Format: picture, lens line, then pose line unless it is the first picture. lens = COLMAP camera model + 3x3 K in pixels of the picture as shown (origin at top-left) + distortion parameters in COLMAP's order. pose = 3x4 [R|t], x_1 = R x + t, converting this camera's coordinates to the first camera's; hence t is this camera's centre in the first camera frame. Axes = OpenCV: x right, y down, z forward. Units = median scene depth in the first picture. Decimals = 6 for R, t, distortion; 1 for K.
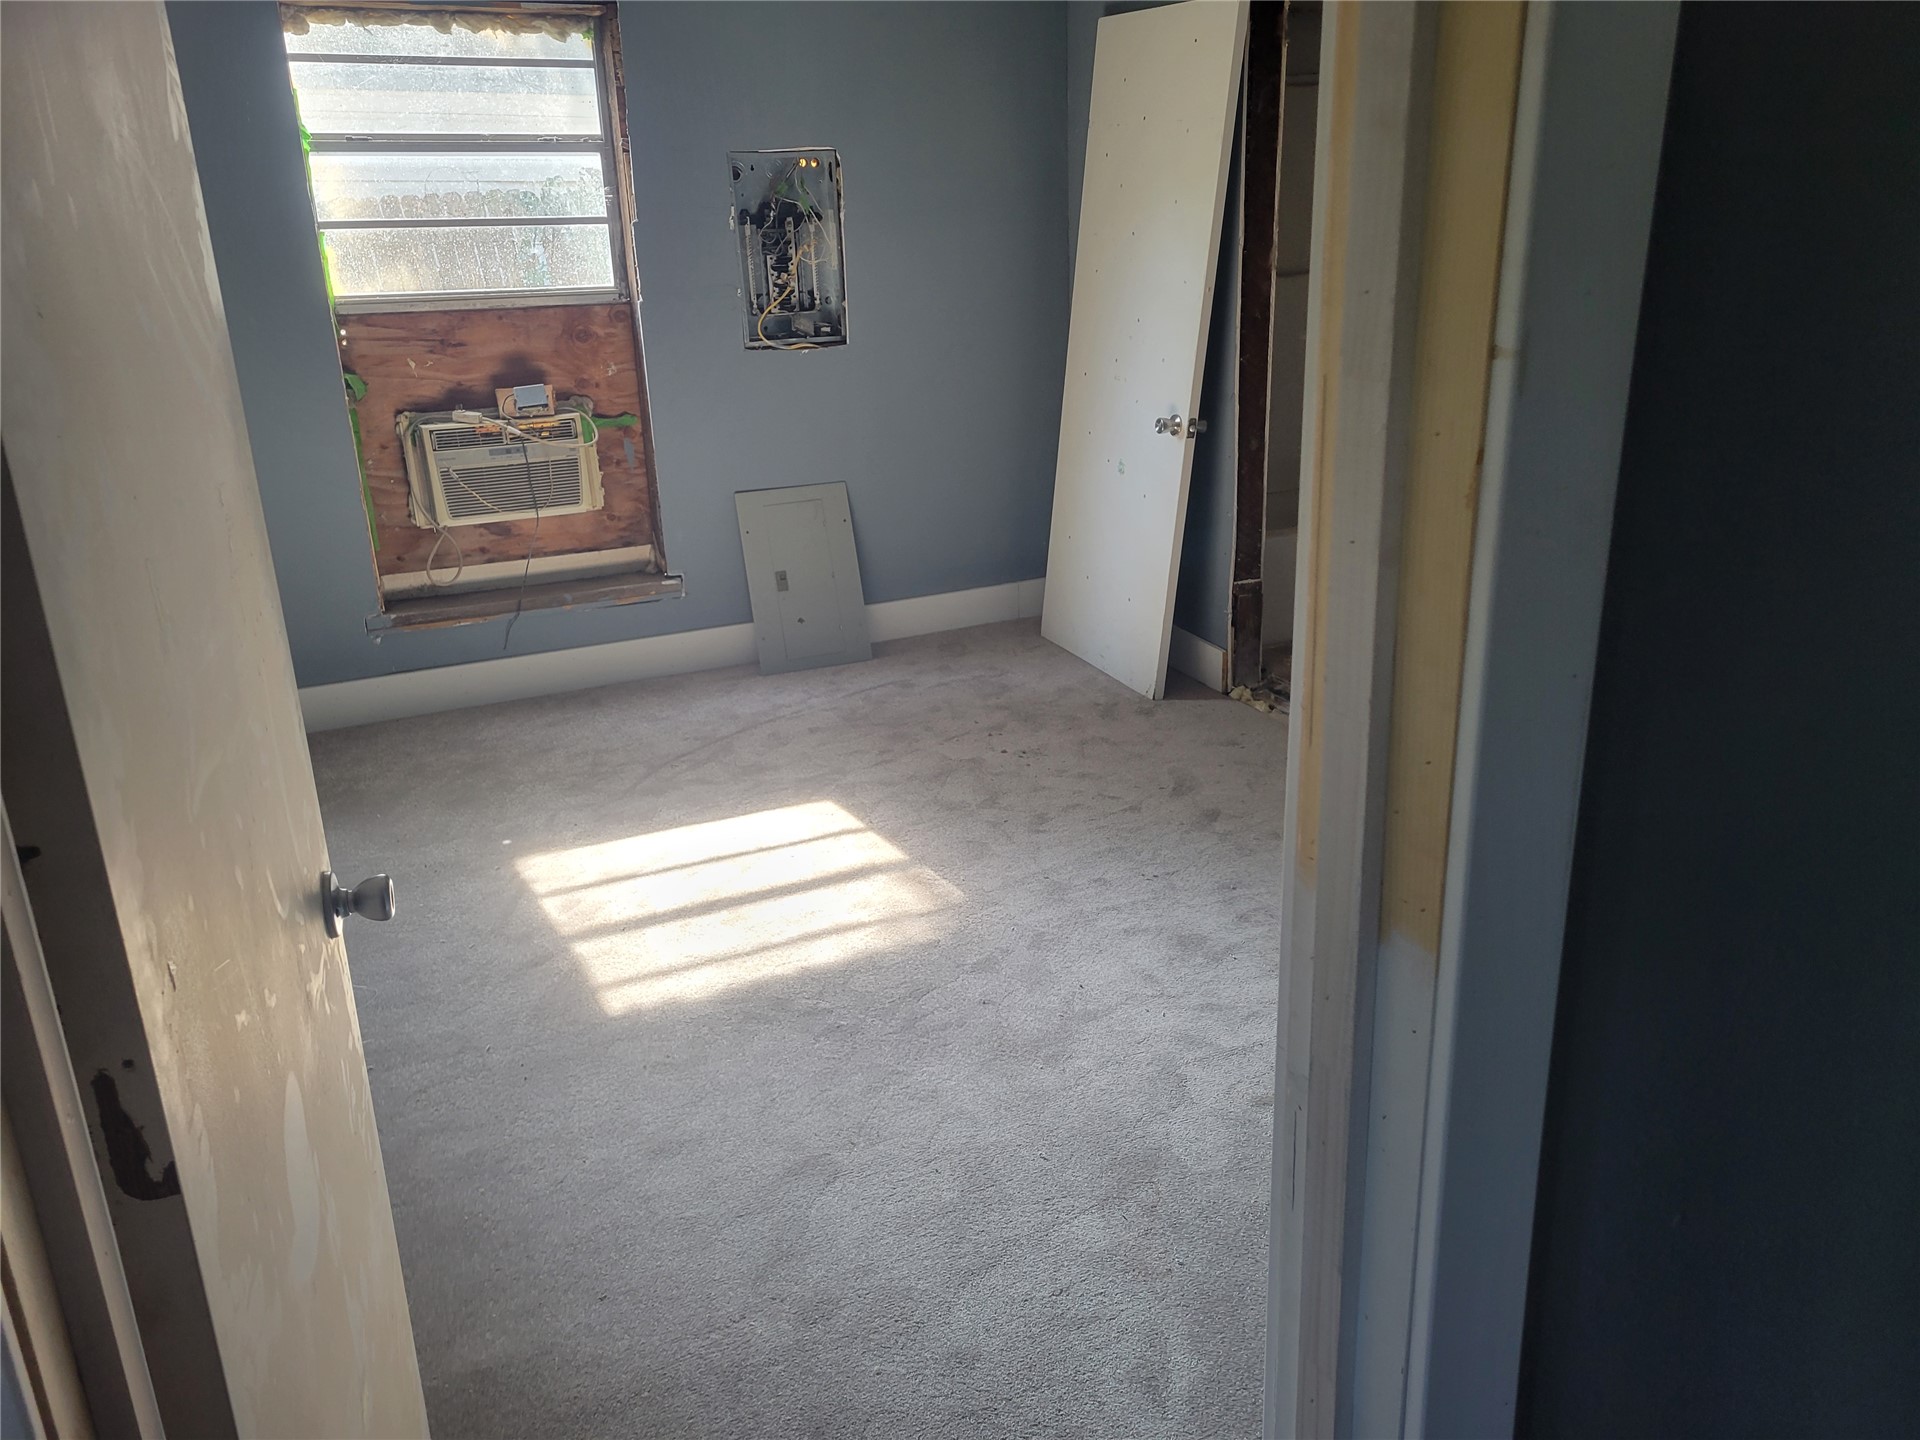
lens RADIAL K [[1476.9, 0, 967.9], [0, 1476.9, 707.1], [0, 0, 1]] dist [0.043374, -0.014086]
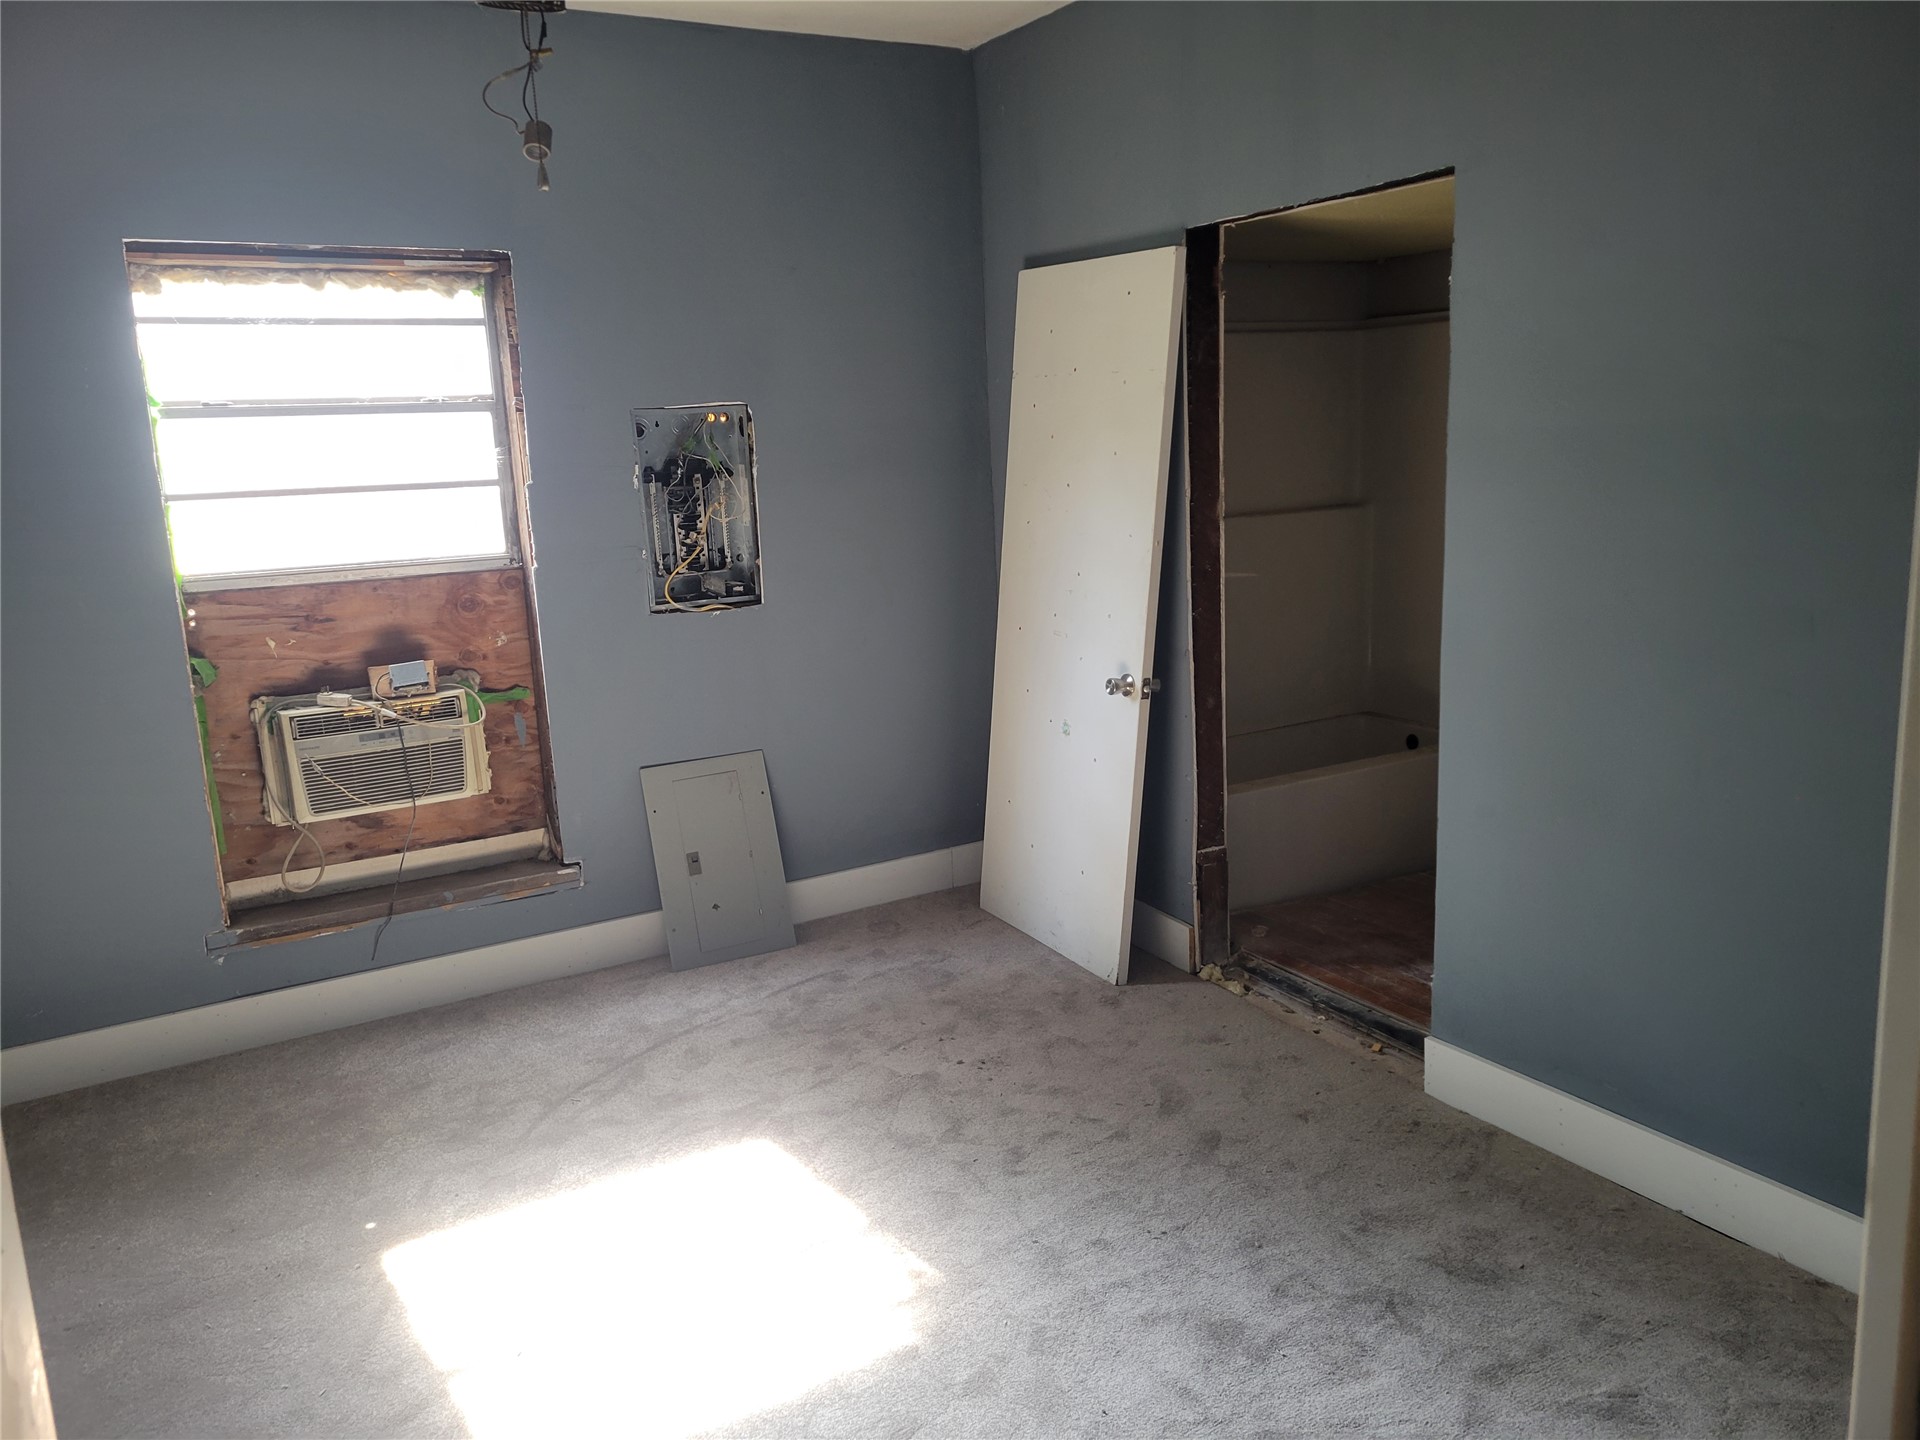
lens RADIAL K [[1476.9, 0, 967.9], [0, 1476.9, 707.1], [0, 0, 1]] dist [0.043374, -0.014086]
pose [[0.996338, -0.030725, 0.079795, -0.031690], [0.041776, 0.989163, -0.140753, -0.050133], [-0.074606, 0.143571, 0.986824, 0.097569]]
